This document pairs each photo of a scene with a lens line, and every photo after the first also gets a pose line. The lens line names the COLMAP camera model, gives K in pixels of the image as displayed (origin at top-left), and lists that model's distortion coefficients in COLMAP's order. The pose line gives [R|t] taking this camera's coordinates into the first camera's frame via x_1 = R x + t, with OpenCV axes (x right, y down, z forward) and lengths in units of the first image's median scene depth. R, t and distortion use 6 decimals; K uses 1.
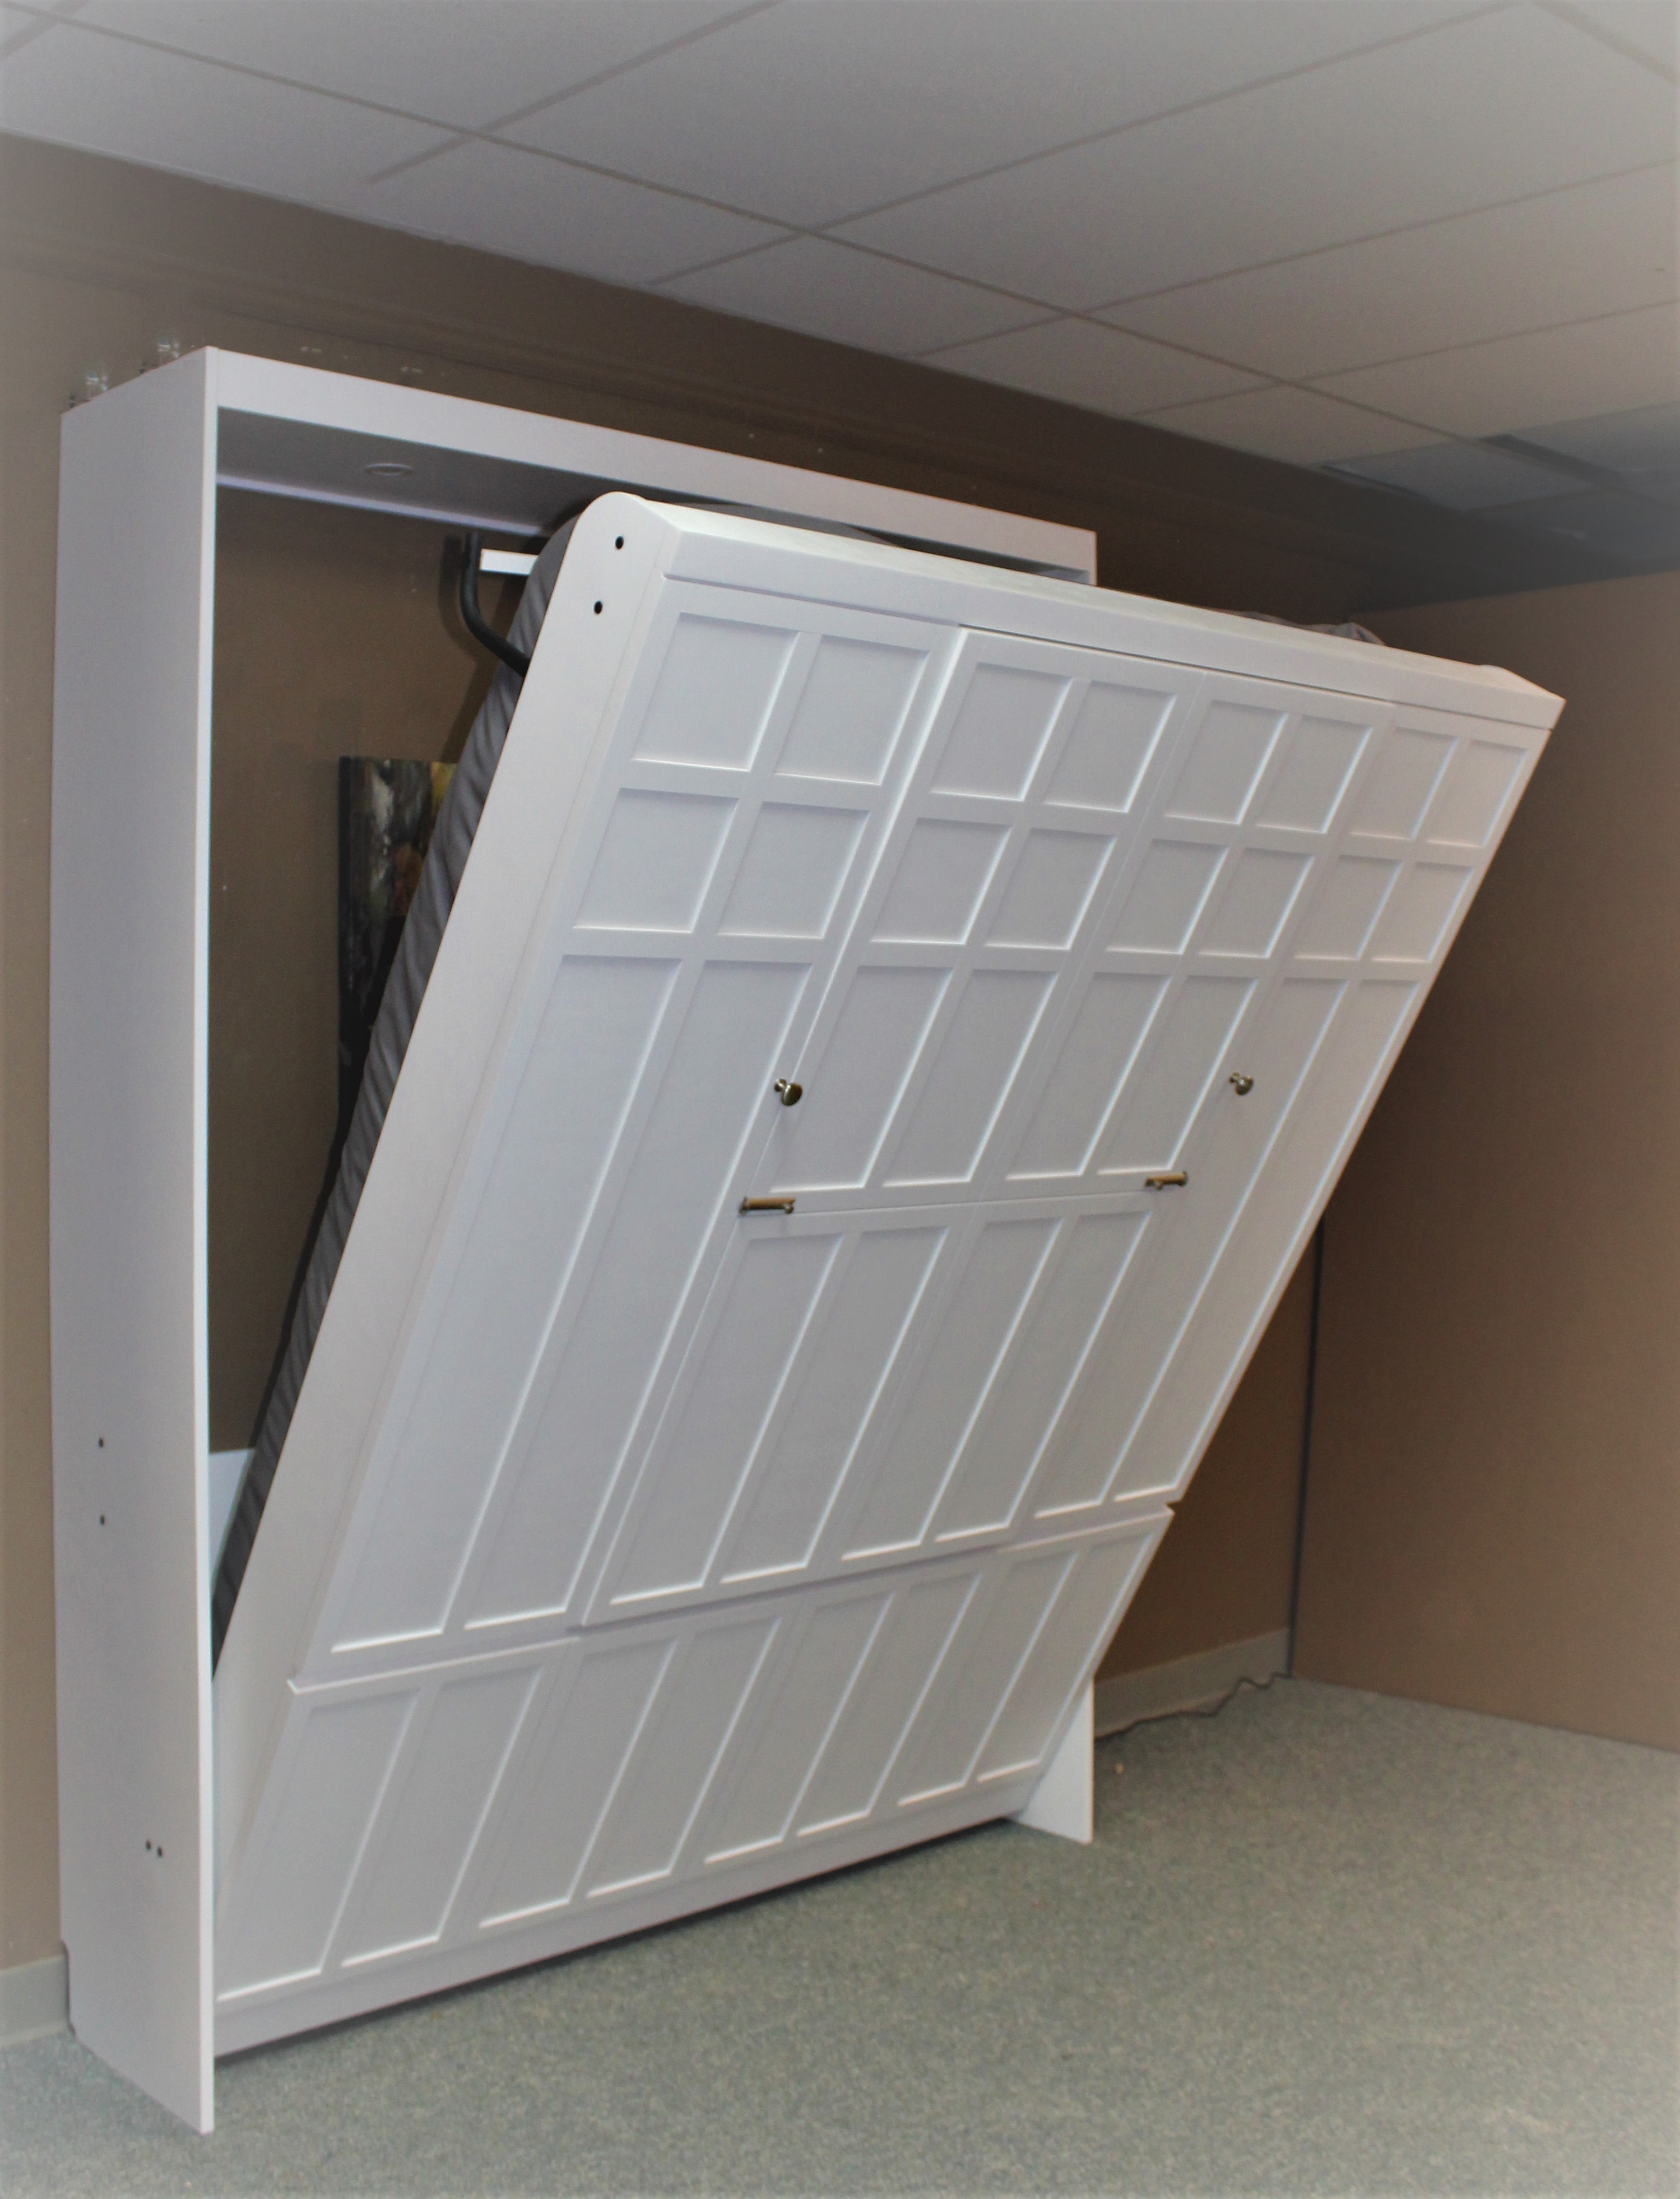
lens RADIAL K [[2410.6, 0, 749.6], [0, 2410.6, 983.4], [0, 0, 1]] dist [-0.102230, 0.000000]
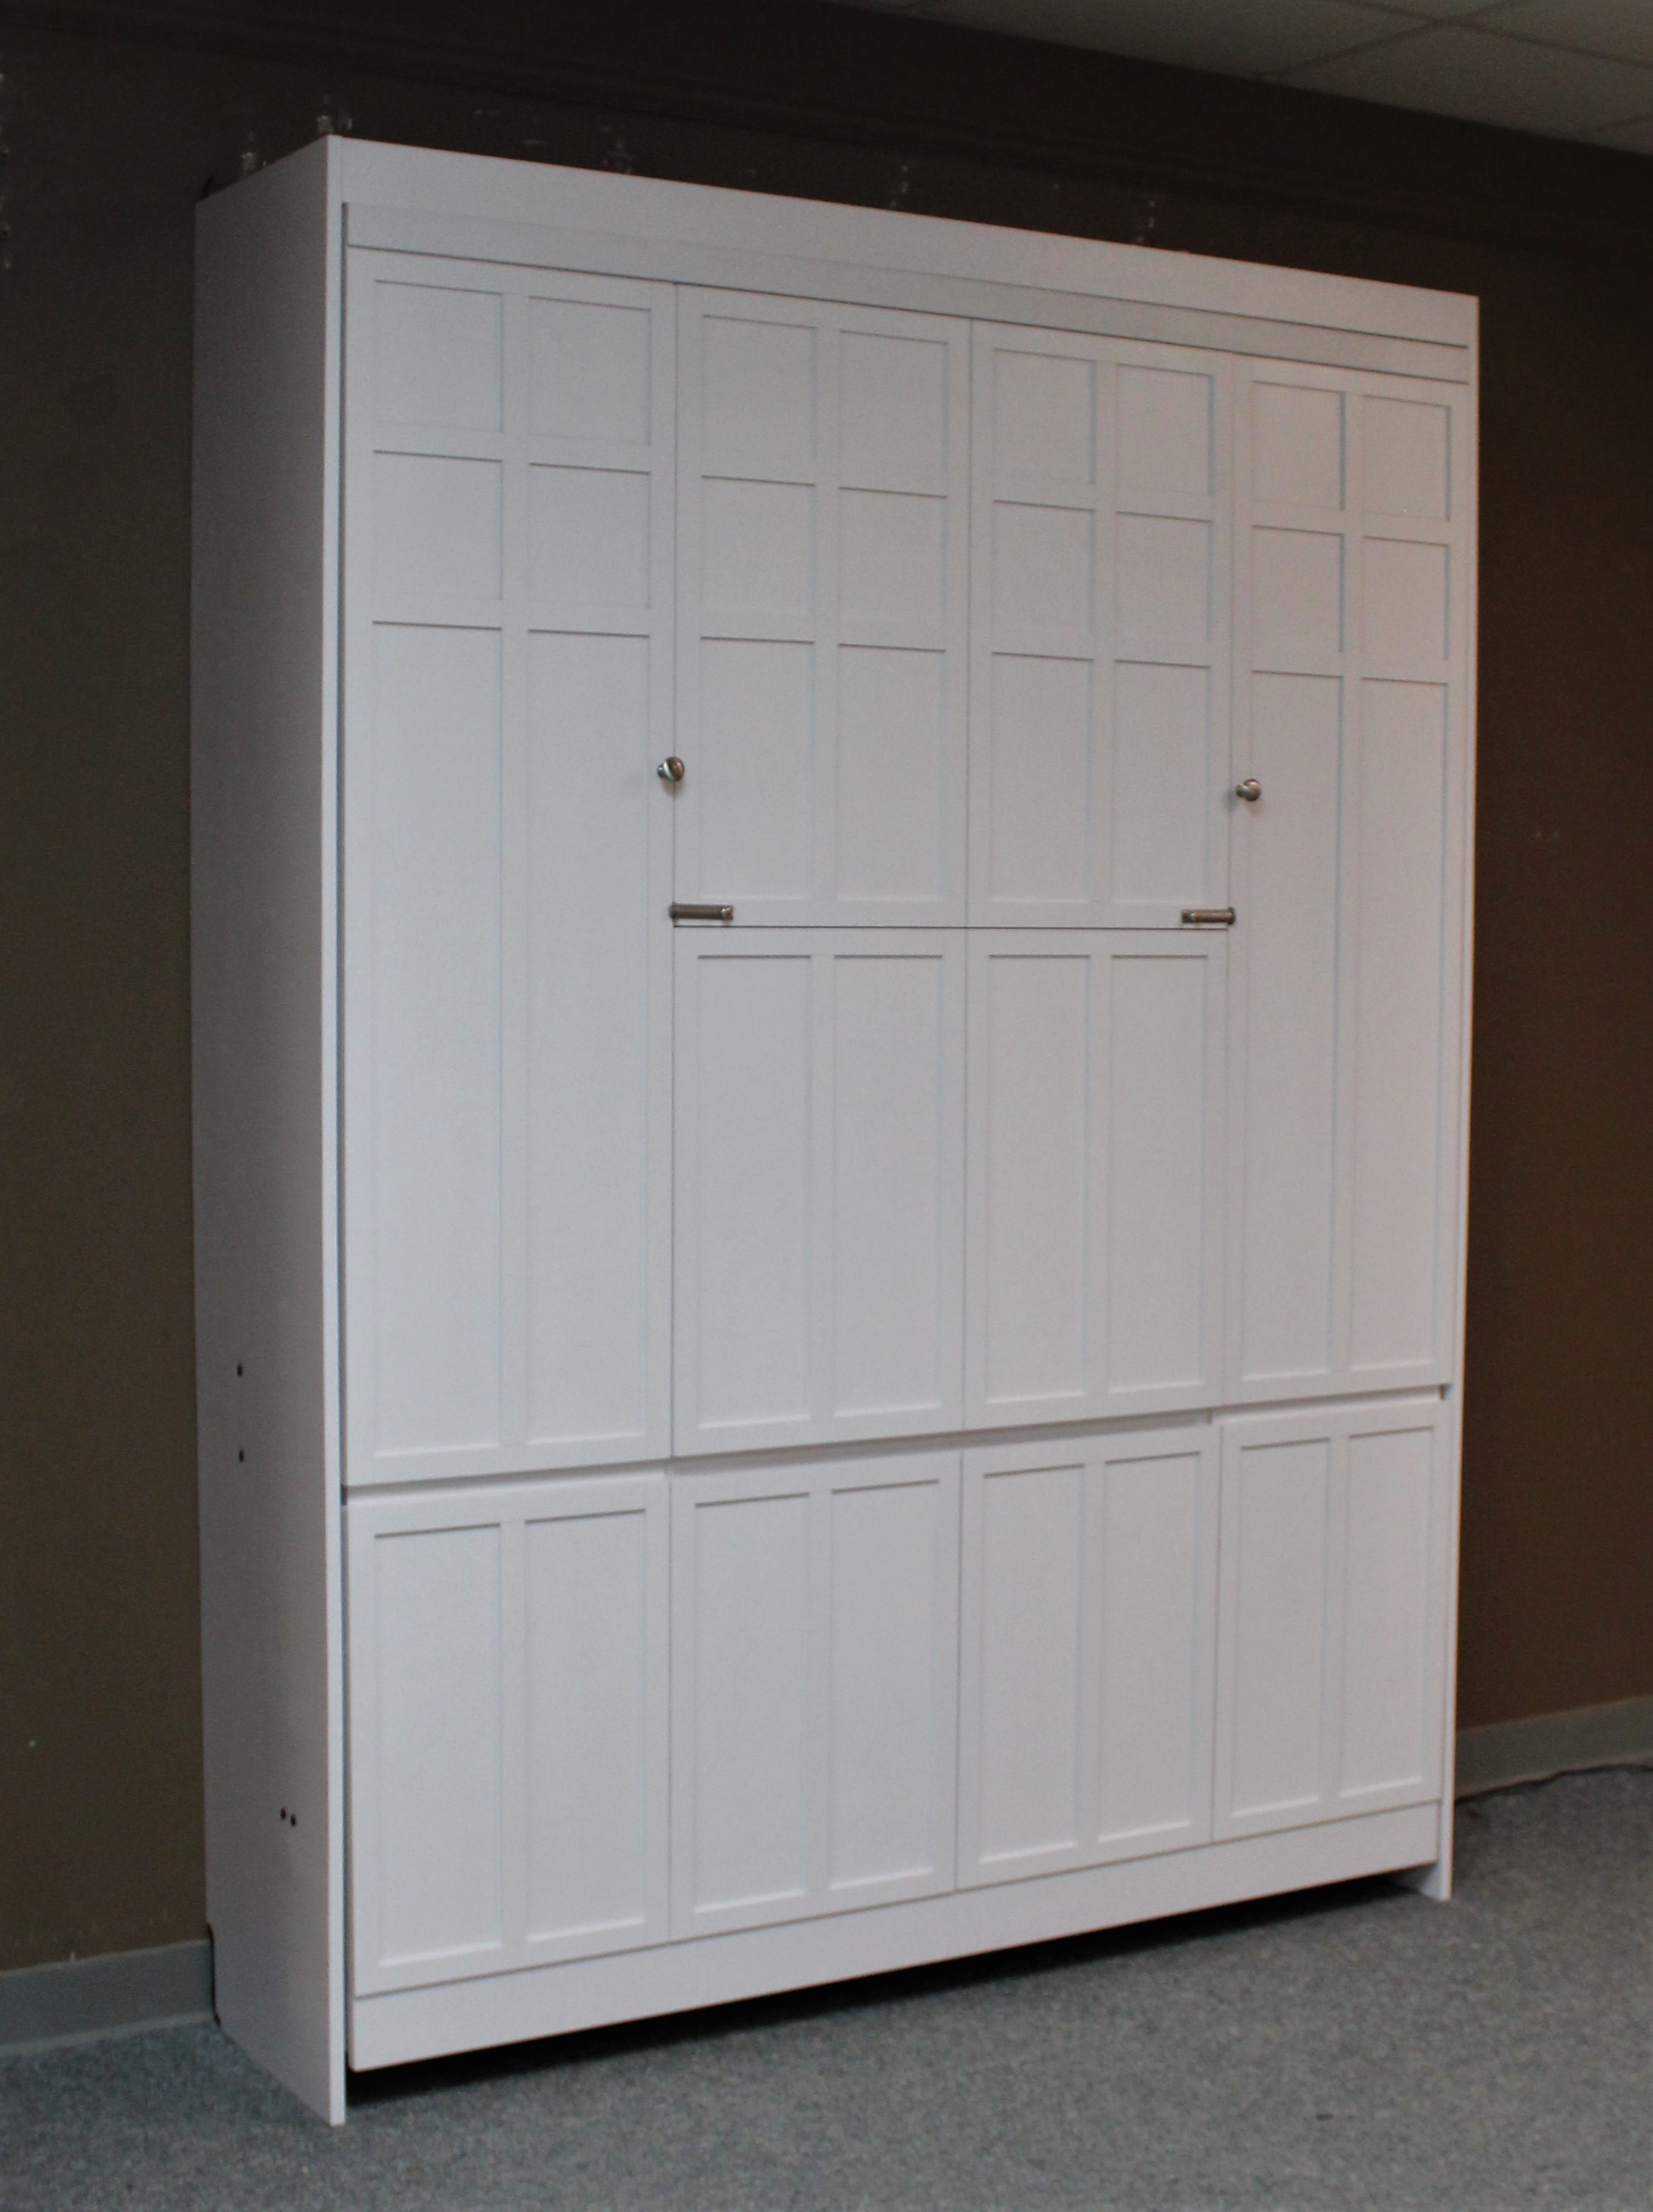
lens RADIAL K [[3297.5, 0, 834.0], [0, 3297.5, 1119.9], [0, 0, 1]] dist [-0.153135, 0.000000]
pose [[0.985091, 0.017590, -0.171133, 0.155706], [-0.002626, 0.996181, 0.087275, -0.009771], [0.172014, -0.085525, 0.981375, -0.161100]]
